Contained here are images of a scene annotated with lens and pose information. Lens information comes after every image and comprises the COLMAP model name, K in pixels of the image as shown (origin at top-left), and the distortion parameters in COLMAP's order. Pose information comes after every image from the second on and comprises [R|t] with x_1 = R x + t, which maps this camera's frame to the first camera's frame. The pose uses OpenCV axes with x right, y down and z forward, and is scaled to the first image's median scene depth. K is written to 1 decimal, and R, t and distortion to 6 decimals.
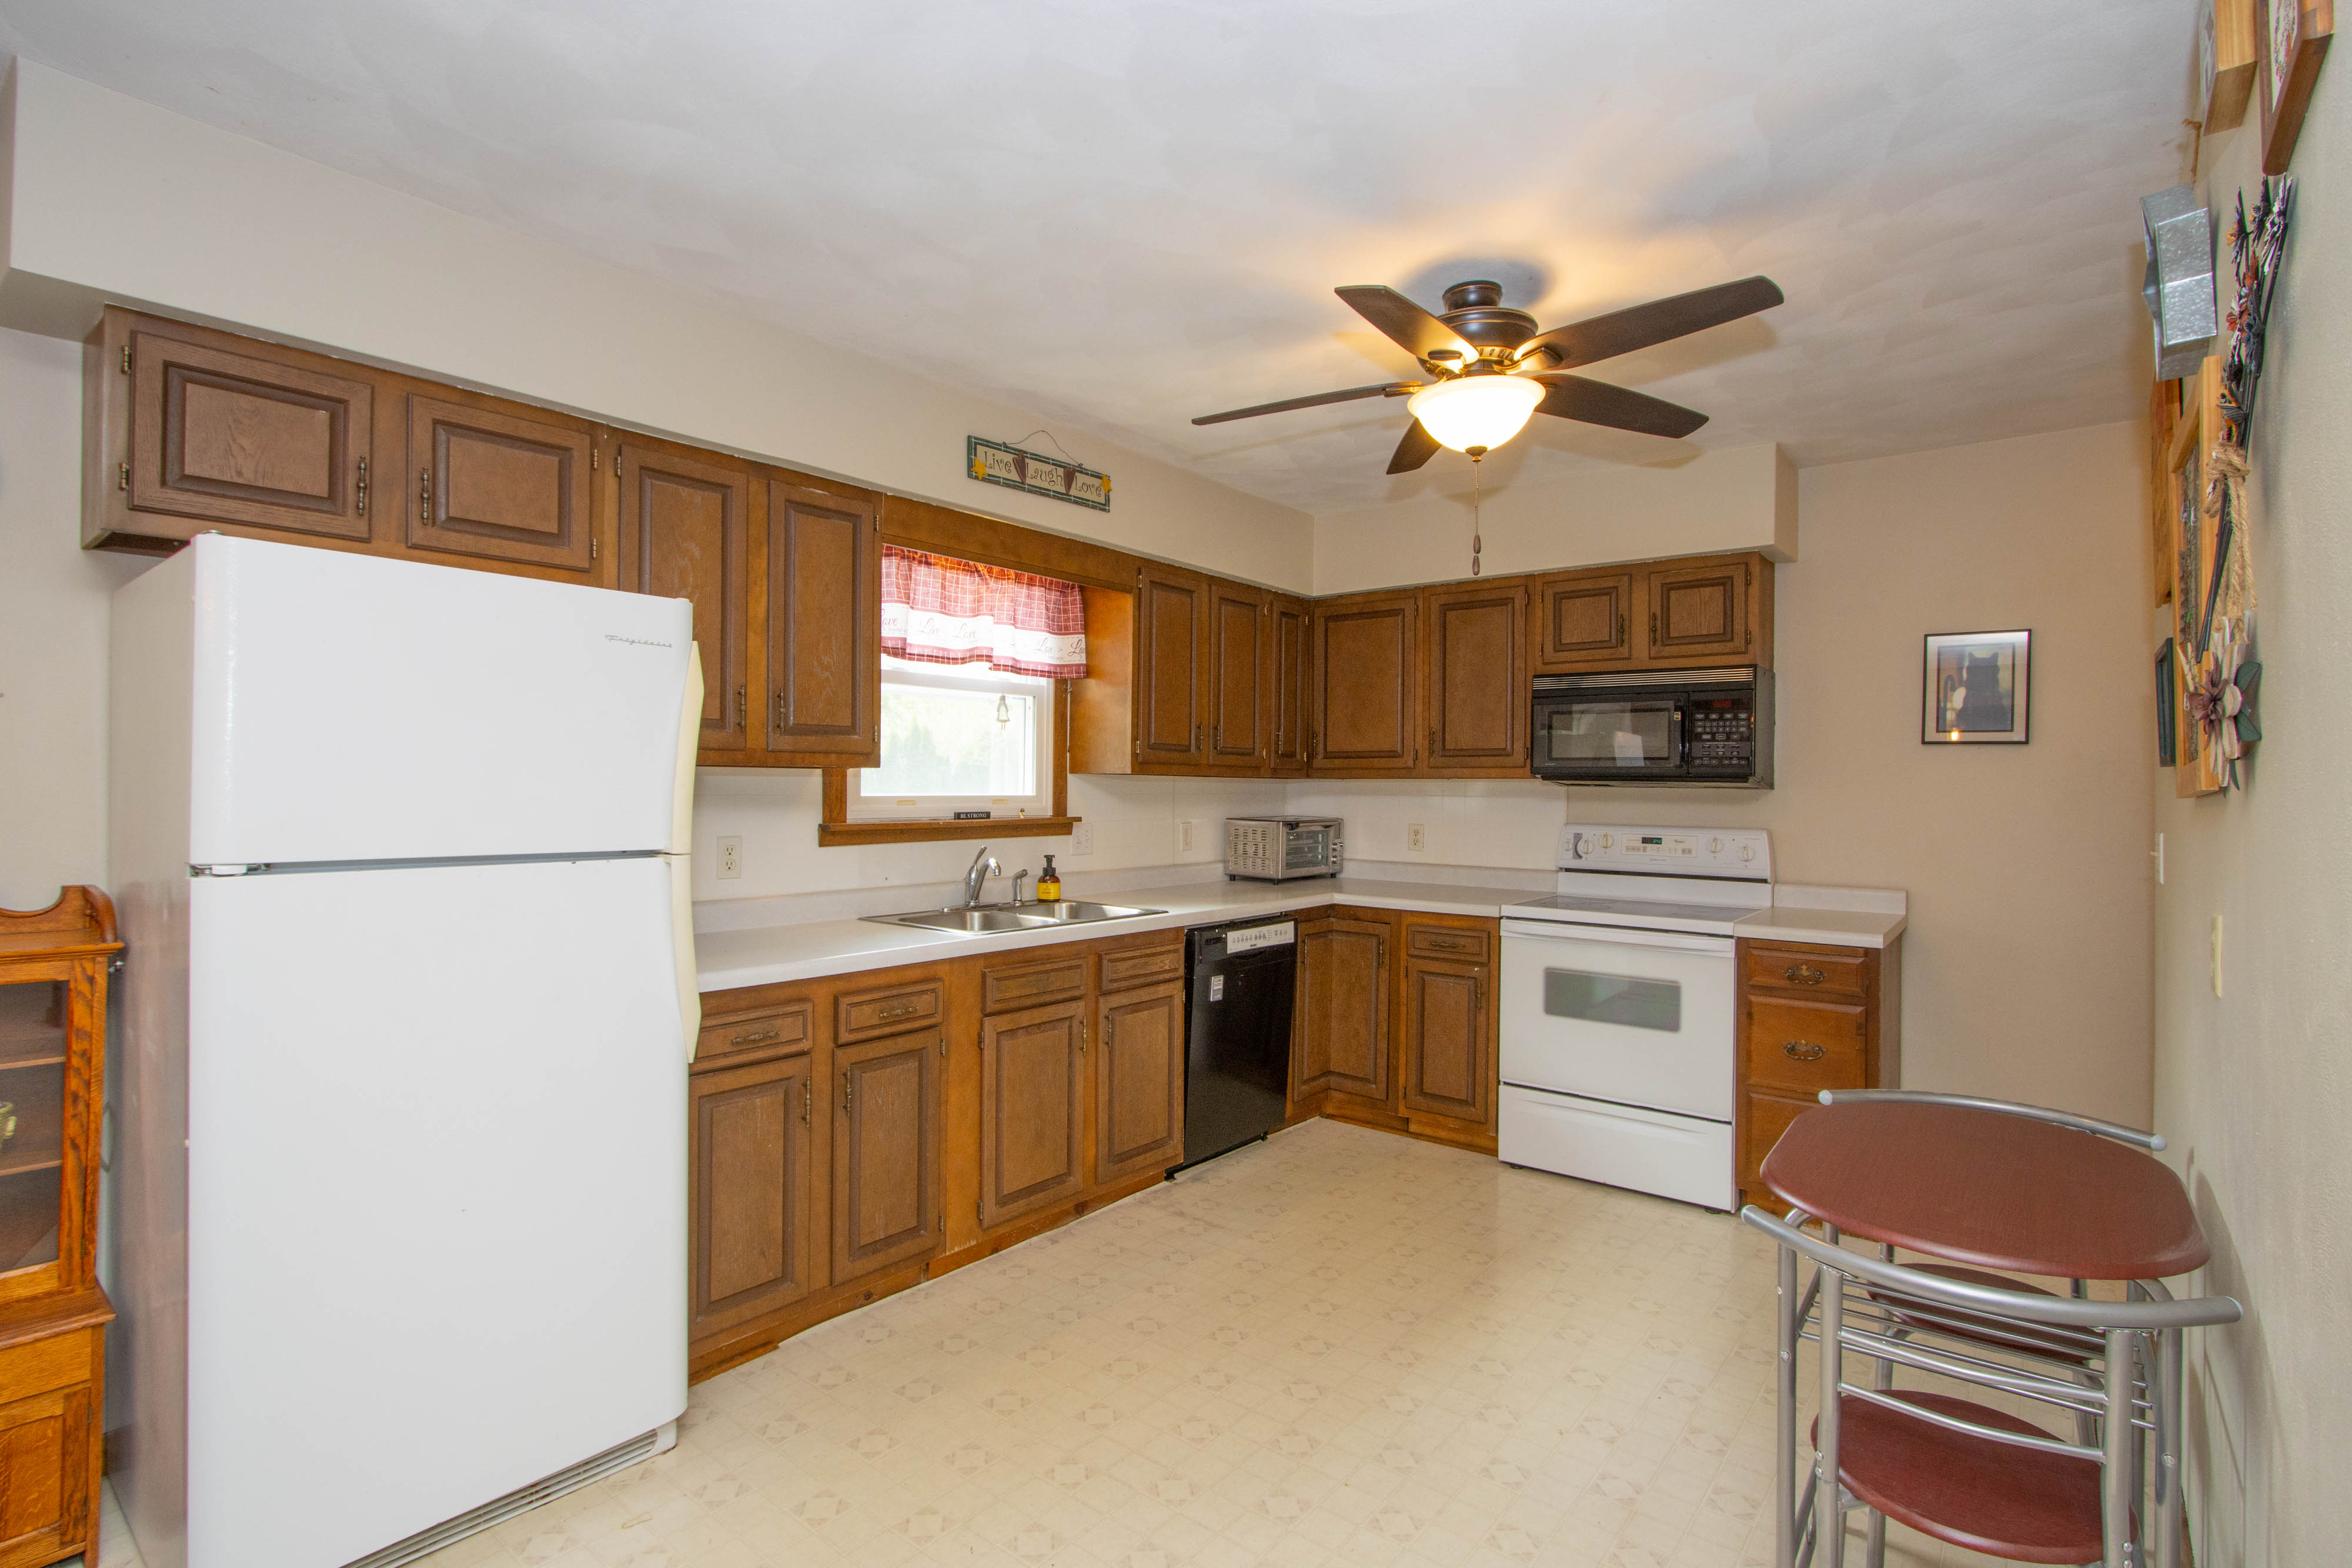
lens RADIAL K [[1146.3, 0, 1172.2], [0, 1146.3, 776.4], [0, 0, 1]] dist [-0.003304, -0.000067]
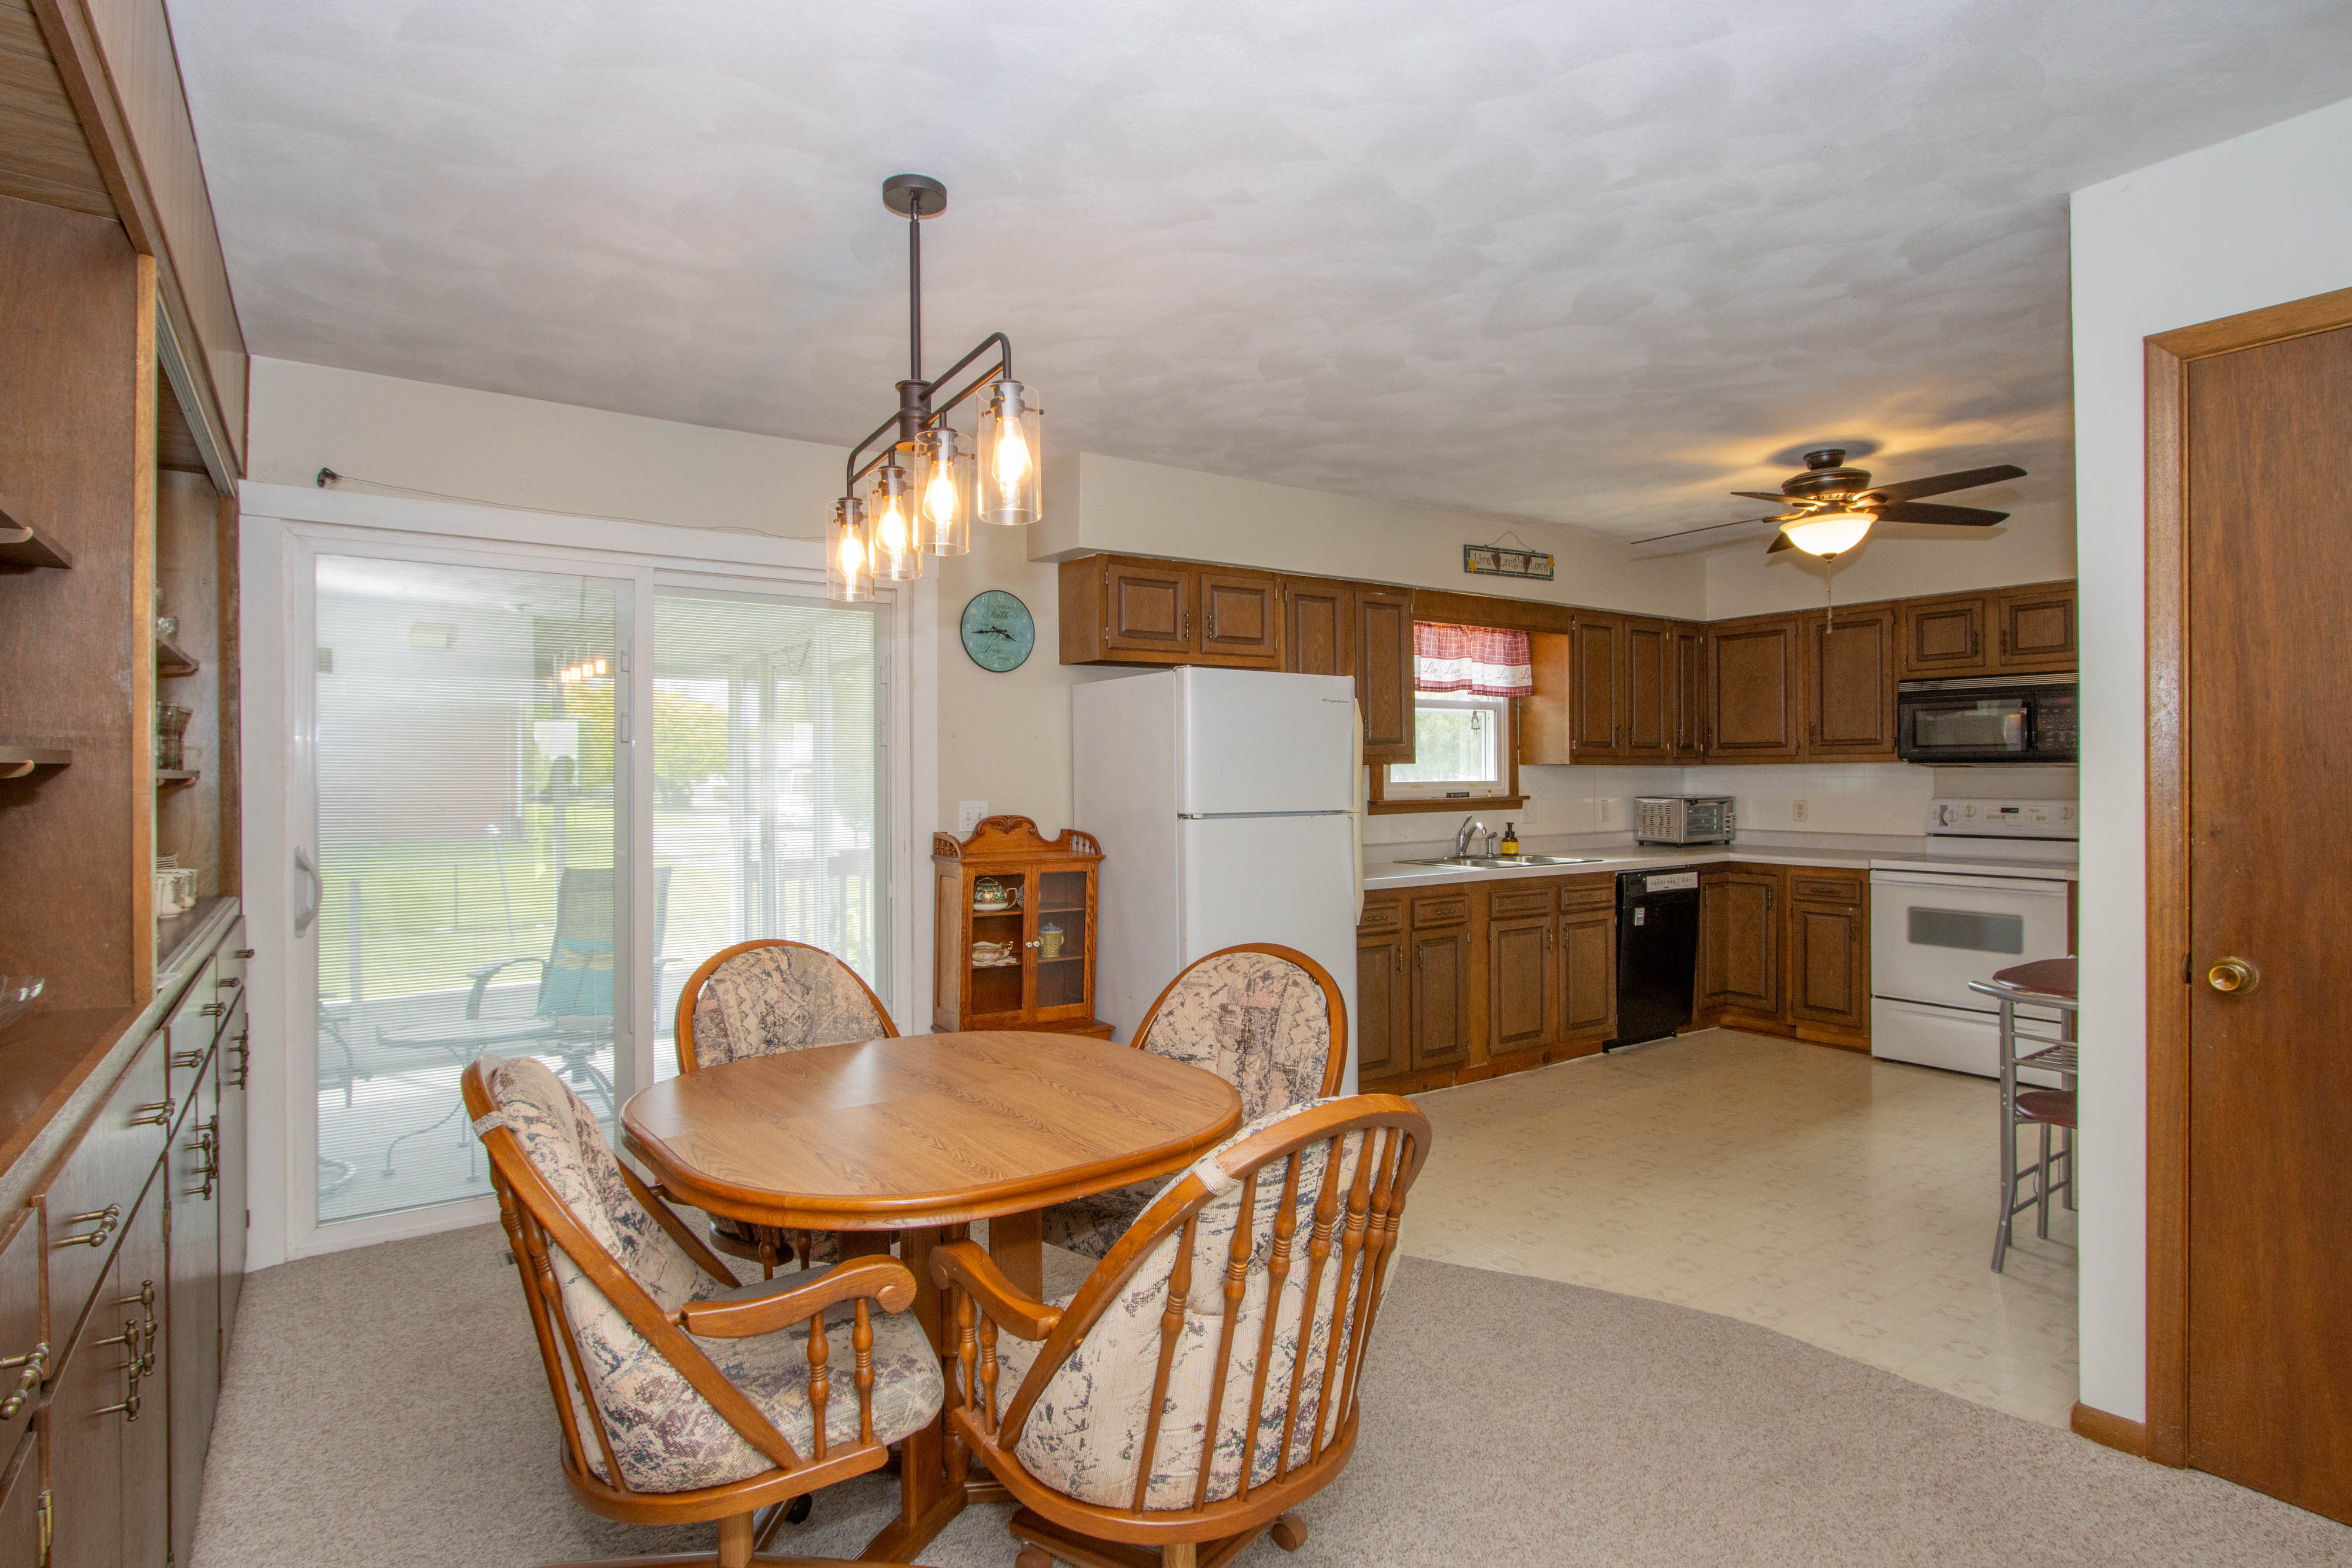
lens RADIAL K [[1190.2, 0, 1167.7], [0, 1190.2, 773.0], [0, 0, 1]] dist [0.004381, 0.000618]
pose [[0.958182, -0.015677, -0.285729, -0.089292], [0.017248, 0.999847, 0.002983, -0.004129], [0.285638, -0.007786, 0.958306, -0.522741]]
